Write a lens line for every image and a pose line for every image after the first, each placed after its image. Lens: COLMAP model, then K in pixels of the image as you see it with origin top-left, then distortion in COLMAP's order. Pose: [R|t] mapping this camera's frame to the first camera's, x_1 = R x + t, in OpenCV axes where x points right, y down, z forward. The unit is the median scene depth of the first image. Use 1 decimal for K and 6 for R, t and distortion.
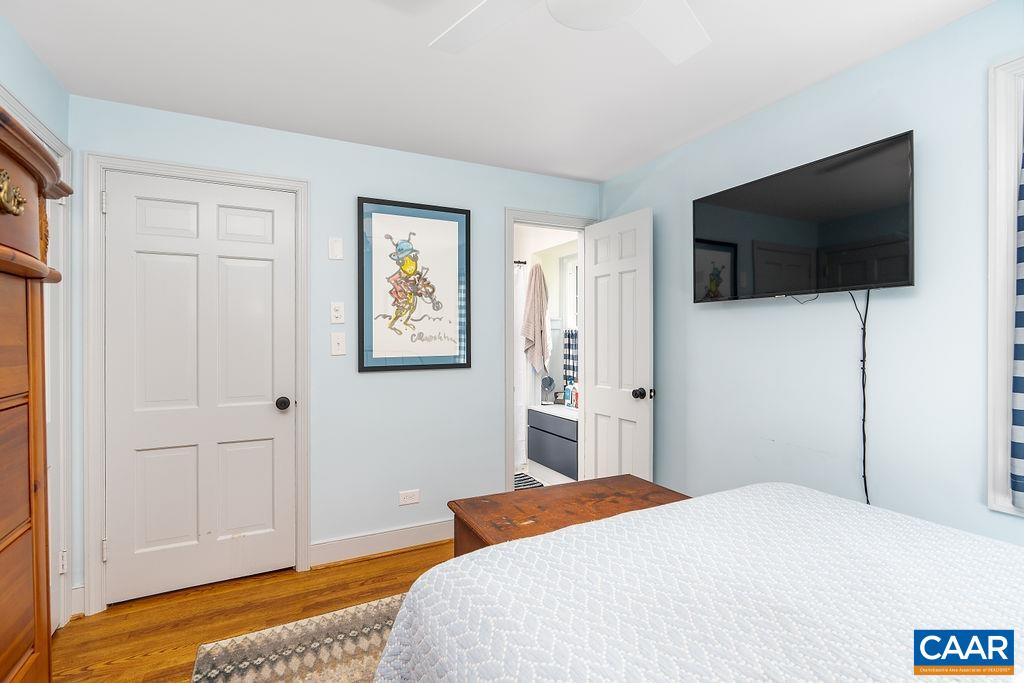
lens RADIAL K [[461.2, 0, 504.4], [0, 461.2, 336.9], [0, 0, 1]] dist [-0.011538, -0.000102]
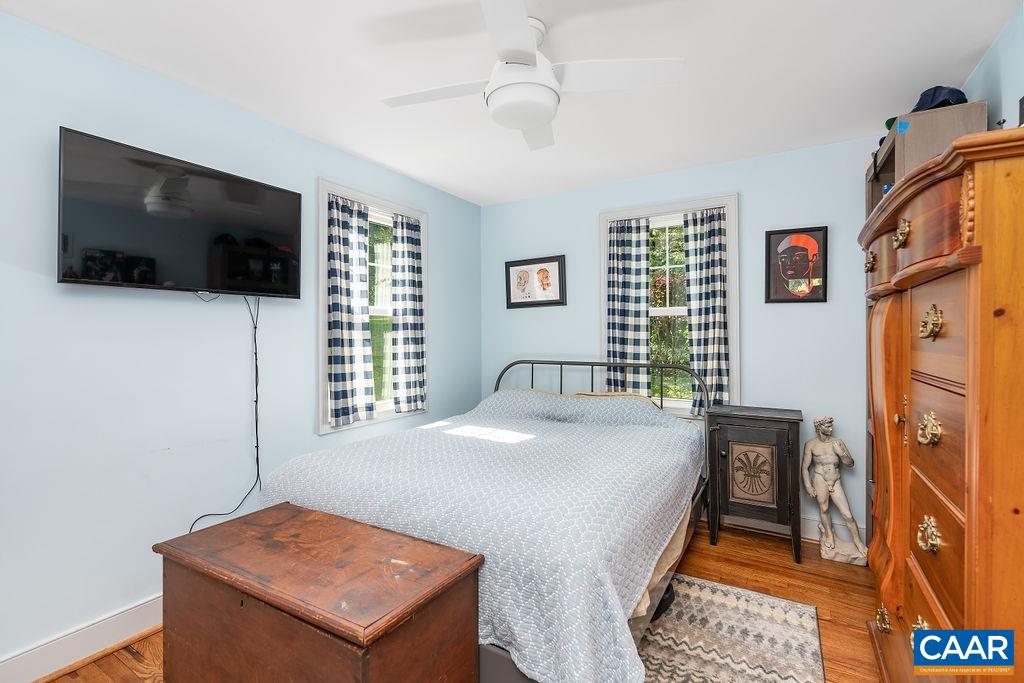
lens RADIAL K [[461.2, 0, 504.4], [0, 461.2, 336.9], [0, 0, 1]] dist [-0.011538, -0.000102]
pose [[-0.521092, 0.000771, 0.853500, -0.562960], [0.003464, 0.999993, 0.001211, 0.008047], [-0.853494, 0.003588, -0.521091, 0.970630]]
